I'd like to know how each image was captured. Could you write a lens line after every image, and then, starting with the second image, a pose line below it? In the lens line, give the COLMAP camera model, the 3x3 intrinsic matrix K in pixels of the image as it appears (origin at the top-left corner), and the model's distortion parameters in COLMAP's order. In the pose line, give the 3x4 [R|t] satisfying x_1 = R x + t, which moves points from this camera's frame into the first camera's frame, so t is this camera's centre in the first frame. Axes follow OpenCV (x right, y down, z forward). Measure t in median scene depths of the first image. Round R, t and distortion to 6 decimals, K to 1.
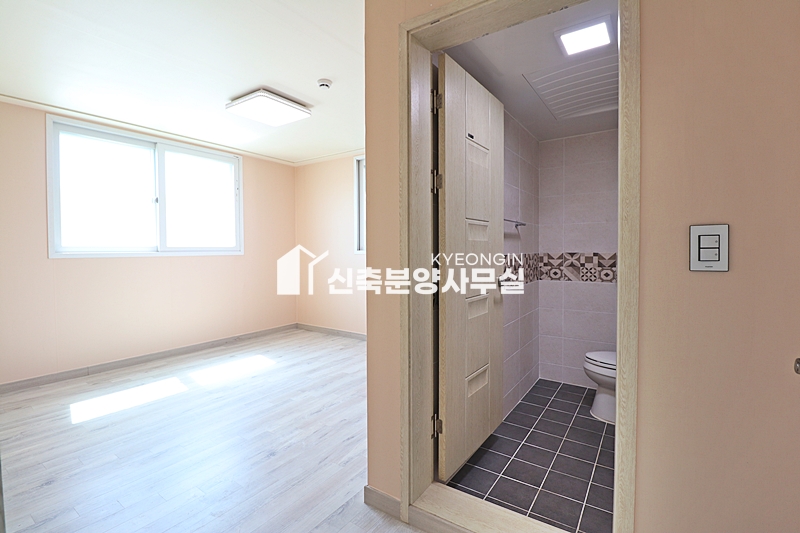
lens RADIAL K [[376.0, 0, 396.9], [0, 376.0, 260.5], [0, 0, 1]] dist [0.017286, -0.018551]
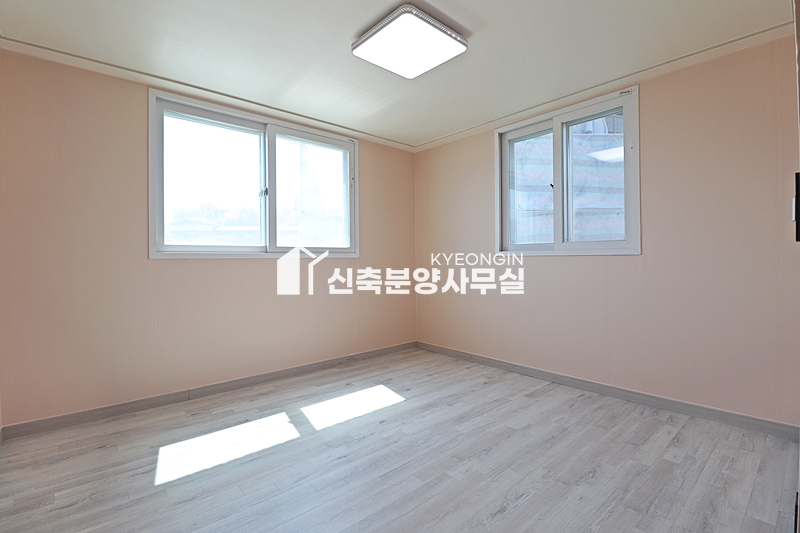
lens RADIAL K [[376.0, 0, 396.9], [0, 376.0, 260.5], [0, 0, 1]] dist [0.017286, -0.018551]
pose [[0.972427, -0.003219, -0.233187, -0.184908], [-0.003024, 0.999647, -0.026408, 0.018128], [0.233190, 0.026385, 0.972073, 0.299910]]
